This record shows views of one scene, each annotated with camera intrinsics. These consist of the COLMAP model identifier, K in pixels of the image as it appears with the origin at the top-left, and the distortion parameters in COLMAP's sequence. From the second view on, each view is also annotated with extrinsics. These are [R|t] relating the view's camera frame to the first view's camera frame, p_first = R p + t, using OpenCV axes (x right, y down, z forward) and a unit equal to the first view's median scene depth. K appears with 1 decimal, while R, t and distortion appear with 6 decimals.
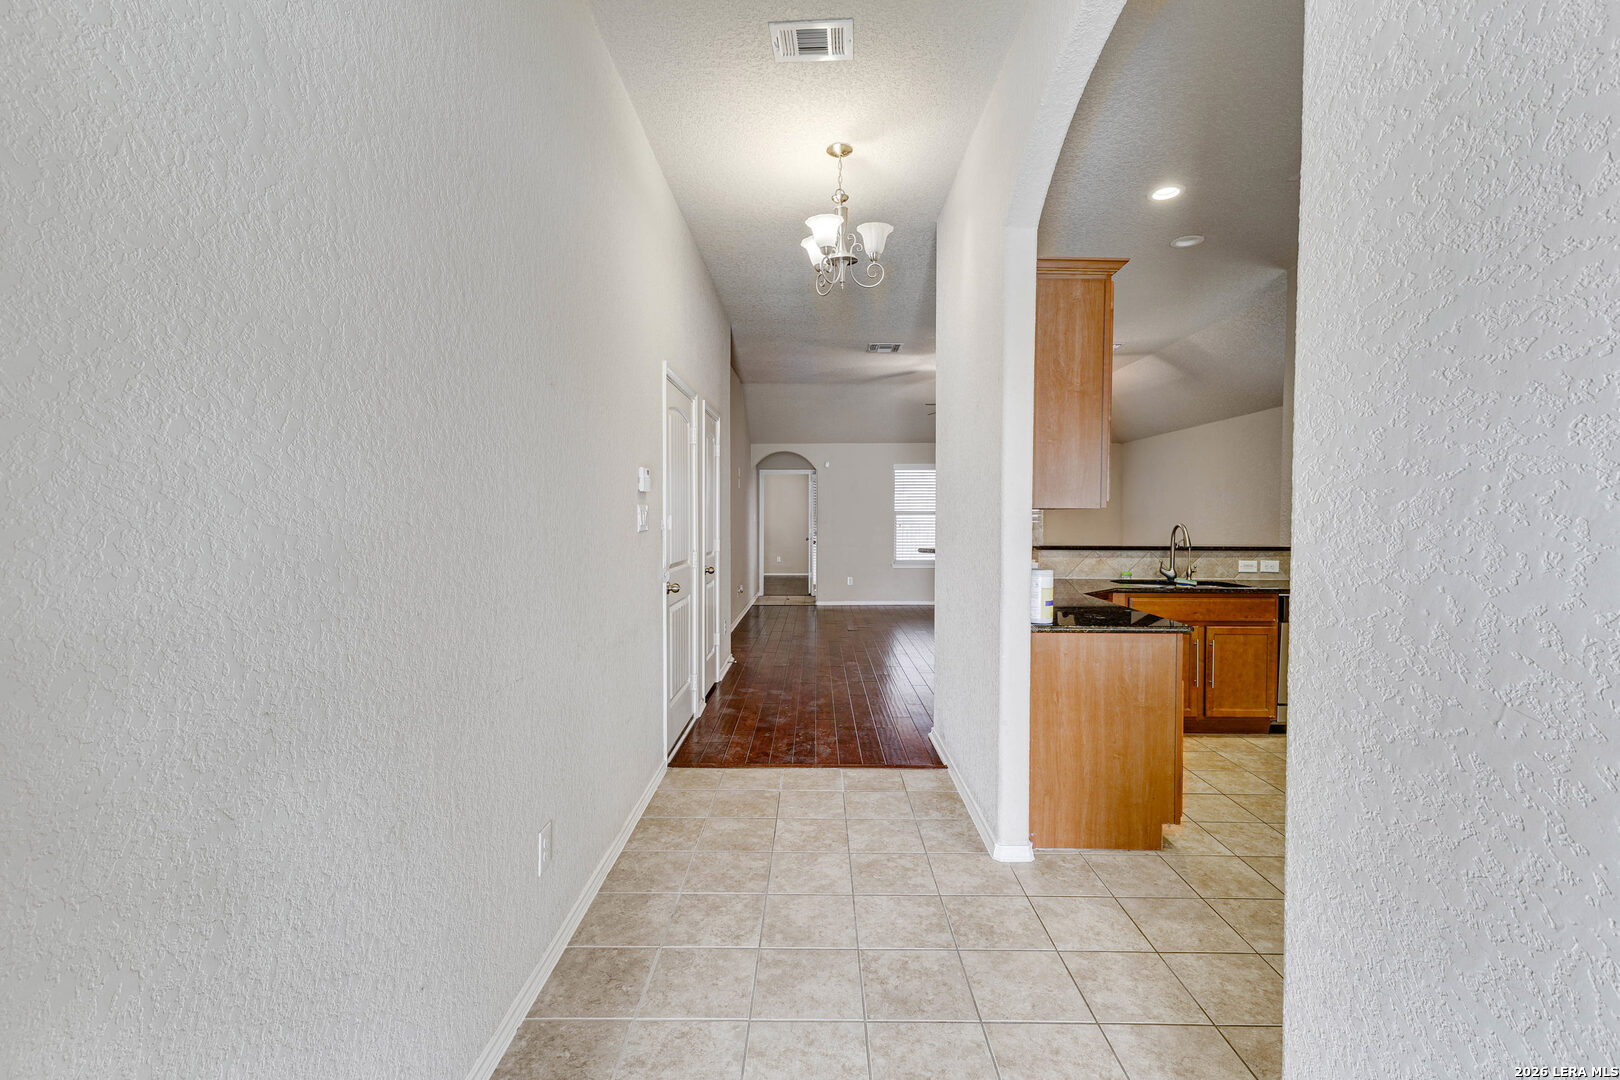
lens RADIAL K [[693.9, 0, 811.3], [0, 693.9, 534.0], [0, 0, 1]] dist [0.007879, -0.000588]
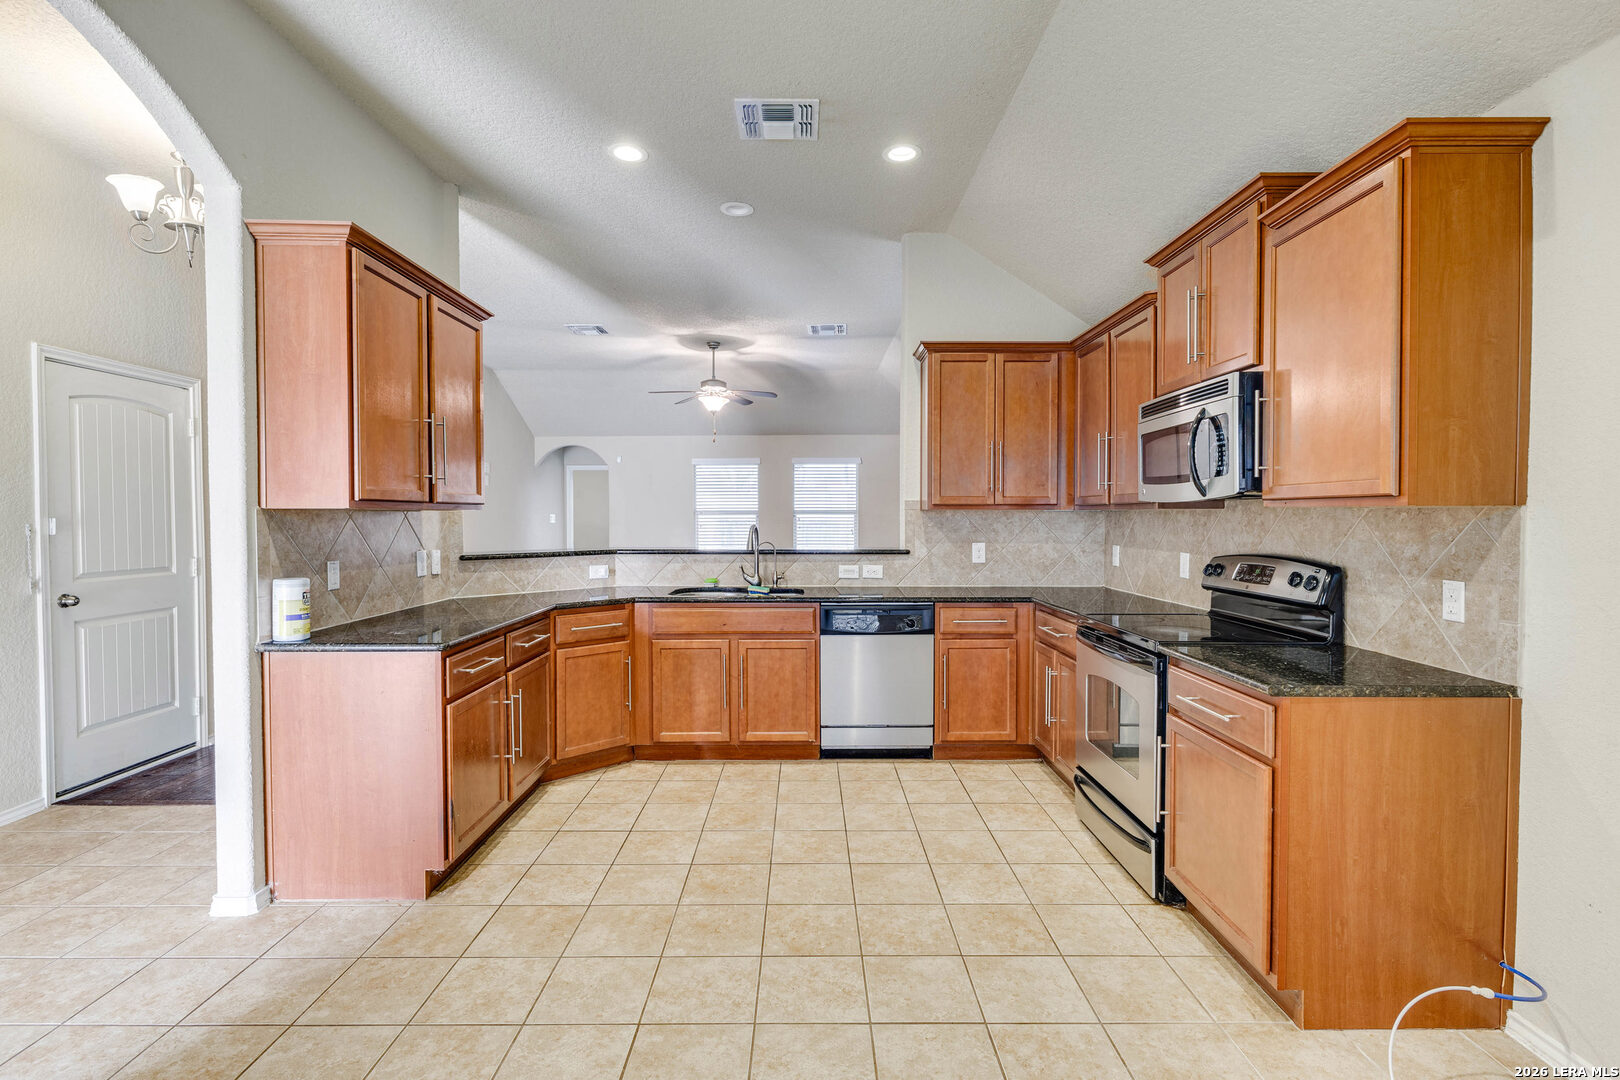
lens RADIAL K [[757.1, 0, 807.6], [0, 757.1, 532.7], [0, 0, 1]] dist [-0.000442, -0.000524]
pose [[0.999923, -0.004746, 0.011448, 0.649932], [0.004780, 0.999984, -0.002974, -0.001223], [-0.011434, 0.003028, 0.999930, 0.028167]]
